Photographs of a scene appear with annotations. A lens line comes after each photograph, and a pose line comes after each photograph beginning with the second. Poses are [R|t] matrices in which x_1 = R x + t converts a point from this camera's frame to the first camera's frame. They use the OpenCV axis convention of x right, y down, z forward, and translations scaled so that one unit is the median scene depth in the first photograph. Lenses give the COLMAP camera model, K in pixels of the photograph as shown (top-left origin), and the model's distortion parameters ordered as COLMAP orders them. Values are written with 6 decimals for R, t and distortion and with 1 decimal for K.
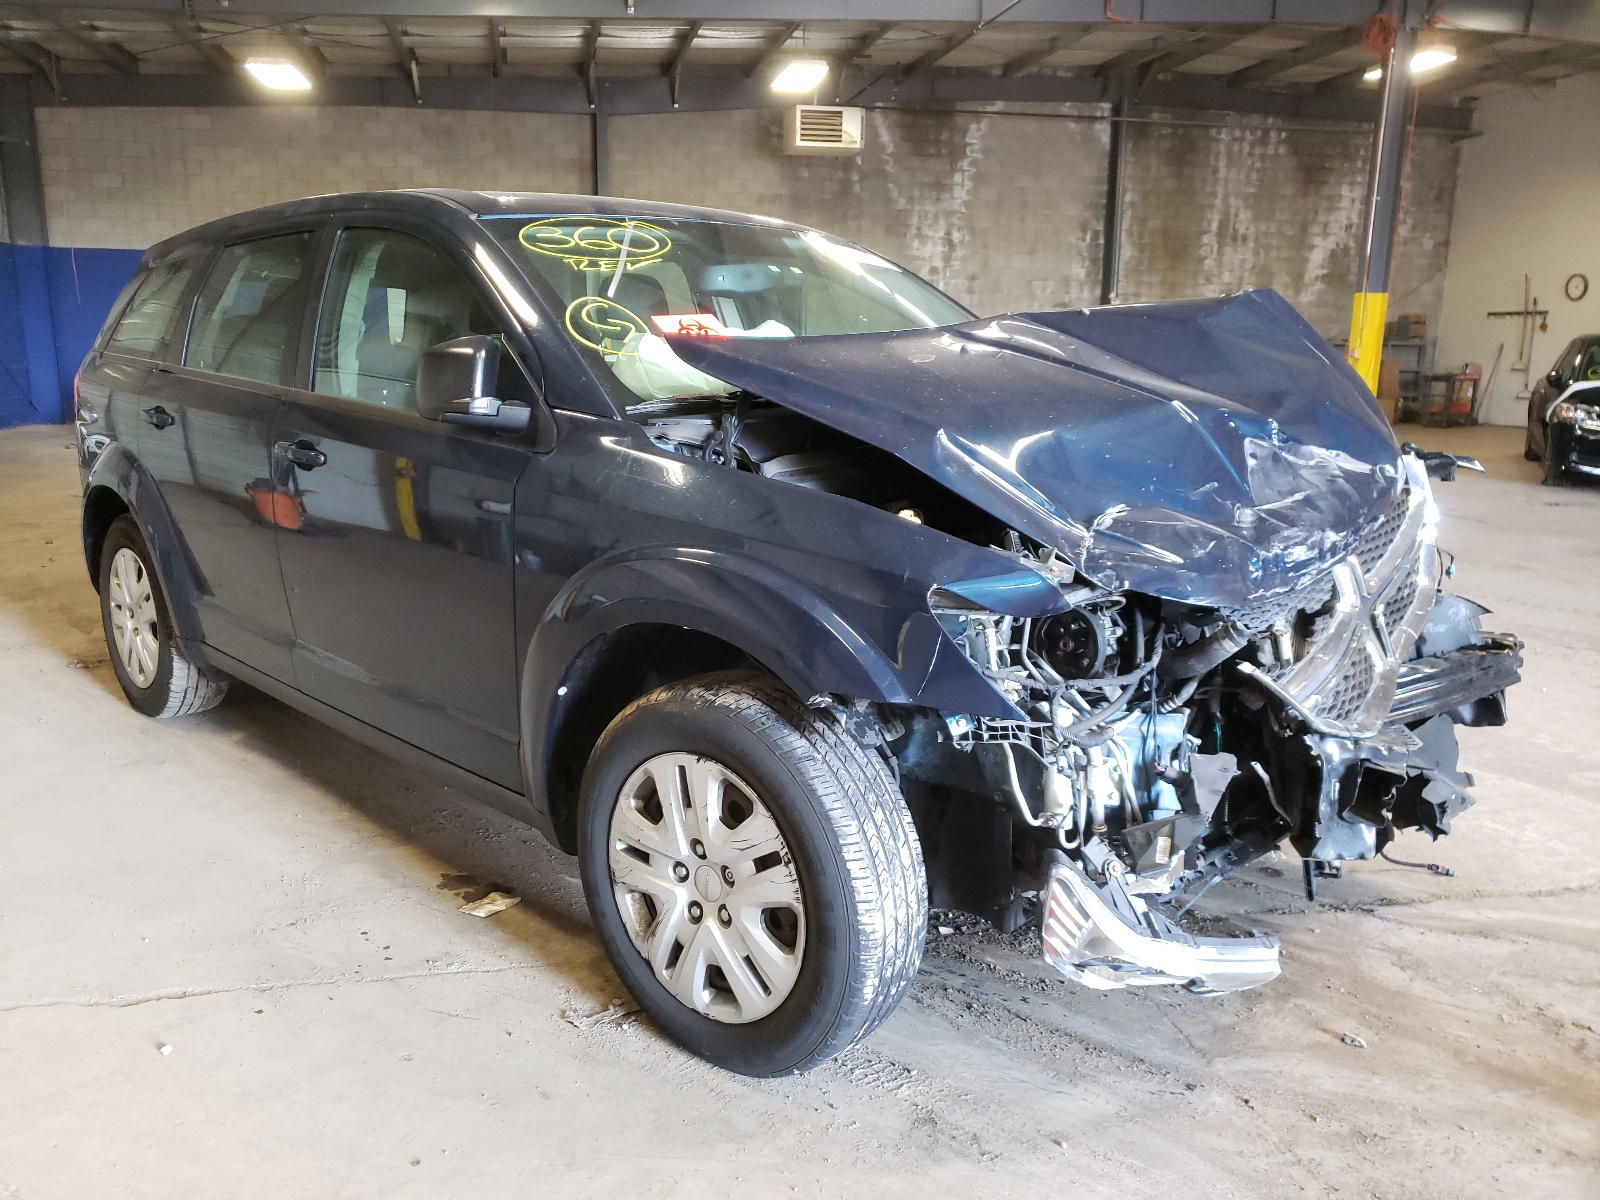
lens RADIAL K [[1215.7, 0, 767.3], [0, 1215.7, 601.2], [0, 0, 1]] dist [0.020197, 0.008985]
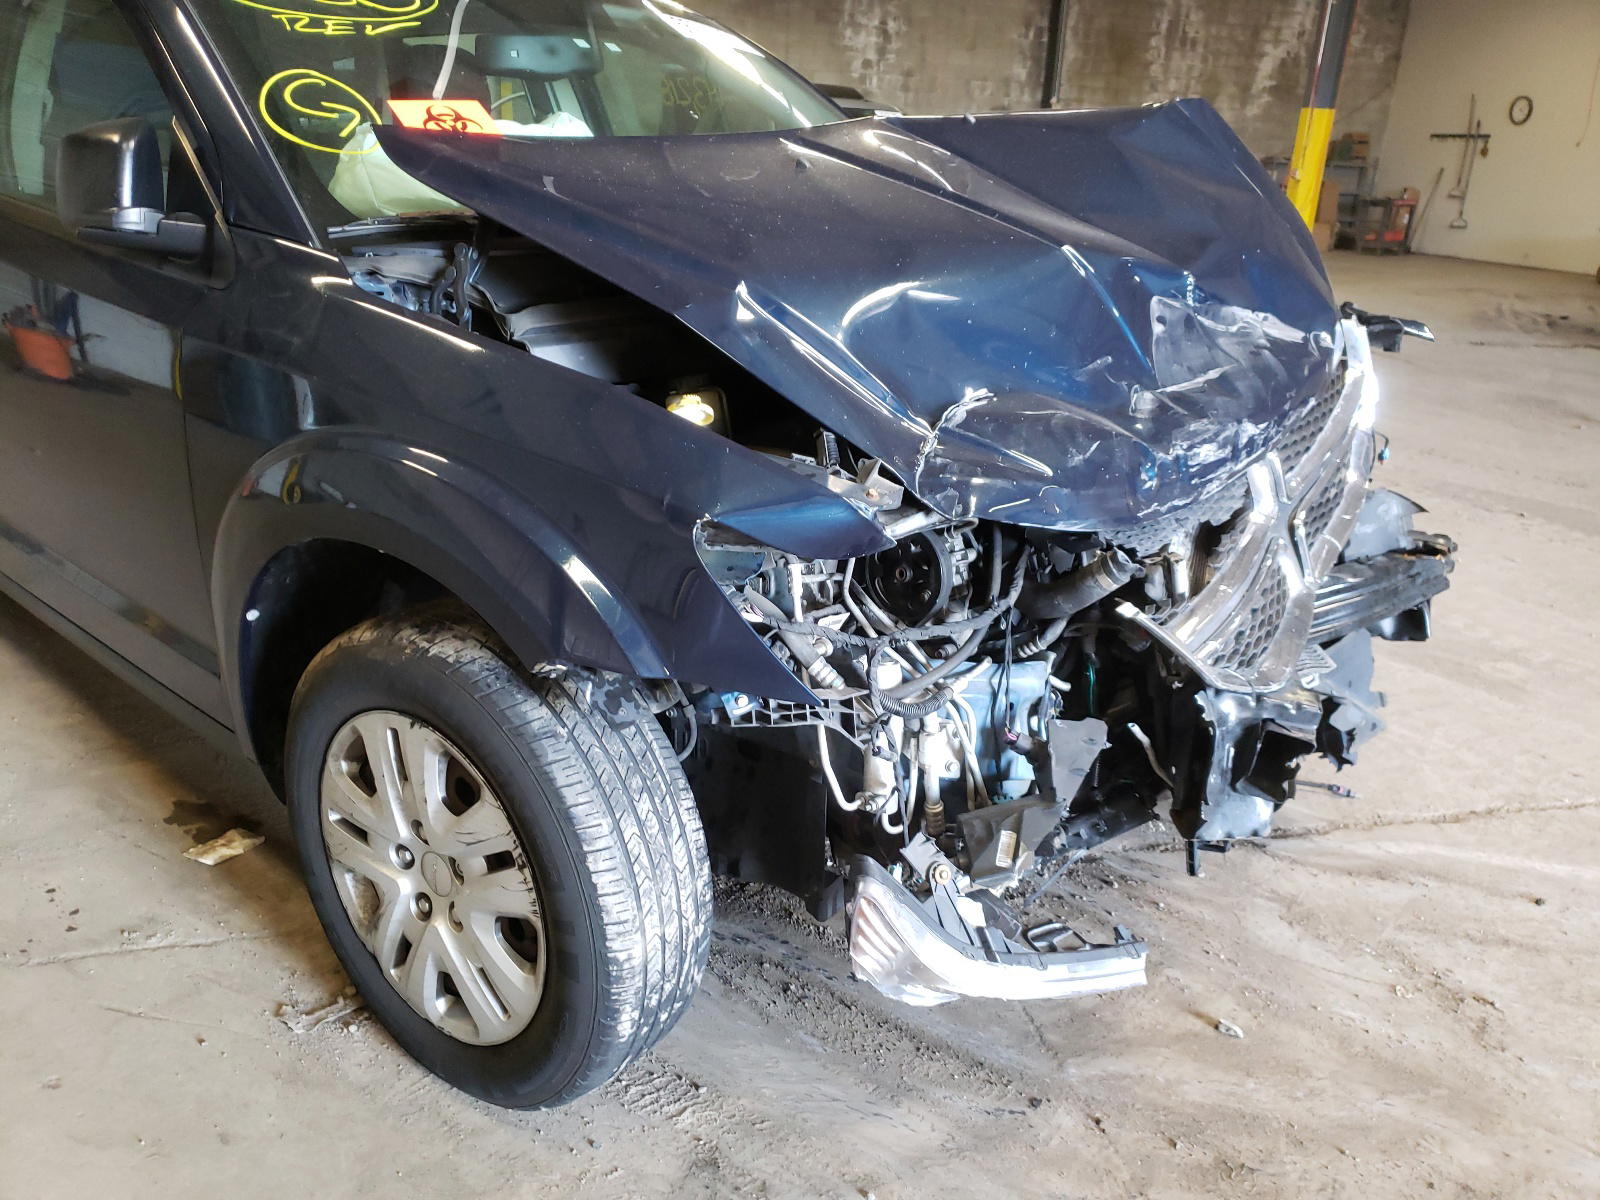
lens RADIAL K [[1215.7, 0, 795.8], [0, 1215.7, 592.0], [0, 0, 1]] dist [0.020197, 0.008985]
pose [[0.996869, 0.009201, 0.078534, 0.109433], [-0.020522, 0.989279, 0.144590, -0.057777], [-0.076361, -0.145749, 0.986370, 0.230321]]
